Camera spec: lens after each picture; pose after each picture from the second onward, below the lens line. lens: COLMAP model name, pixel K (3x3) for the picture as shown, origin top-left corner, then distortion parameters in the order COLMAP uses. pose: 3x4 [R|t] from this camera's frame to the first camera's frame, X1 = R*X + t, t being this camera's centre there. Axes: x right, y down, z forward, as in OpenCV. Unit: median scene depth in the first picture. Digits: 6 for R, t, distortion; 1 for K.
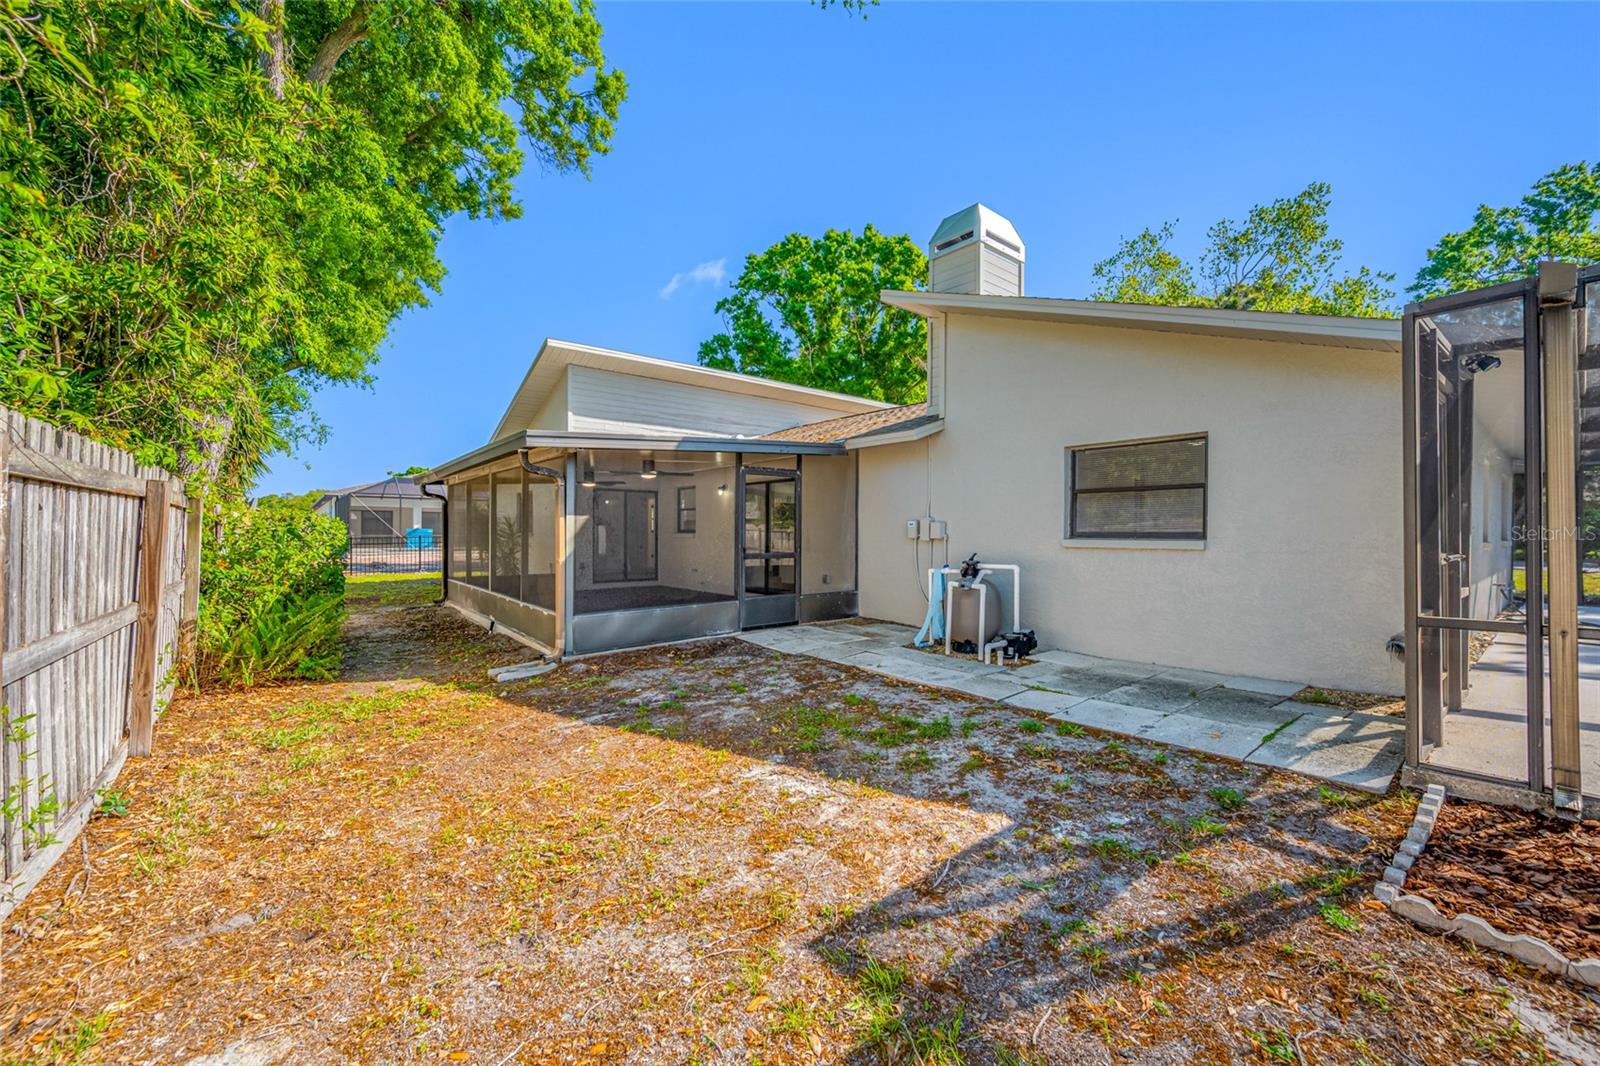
lens RADIAL K [[635.8, 0, 800.9], [0, 635.8, 528.8], [0, 0, 1]] dist [0.001847, 0.000212]
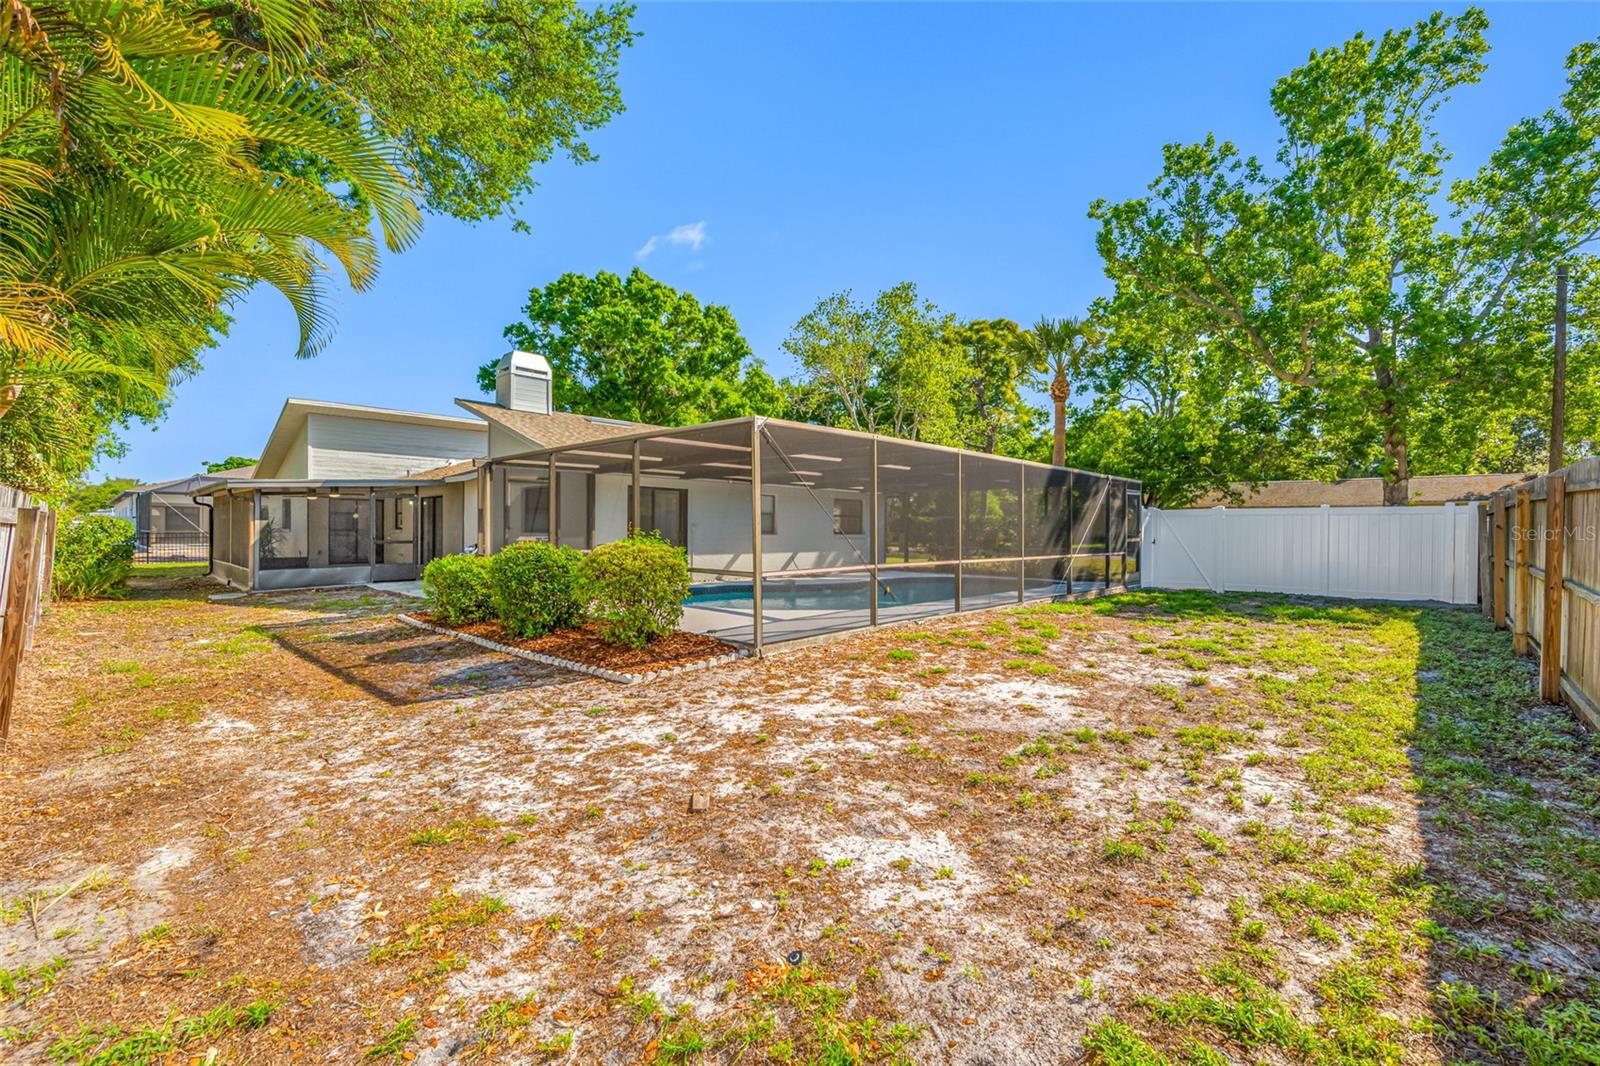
lens RADIAL K [[694.8, 0, 793.2], [0, 694.8, 528.0], [0, 0, 1]] dist [0.000310, 0.000238]
pose [[0.992622, 0.003277, 0.121209, 0.595820], [-0.003841, 0.999983, 0.004421, -0.007601], [-0.121192, -0.004854, 0.992617, -0.782463]]
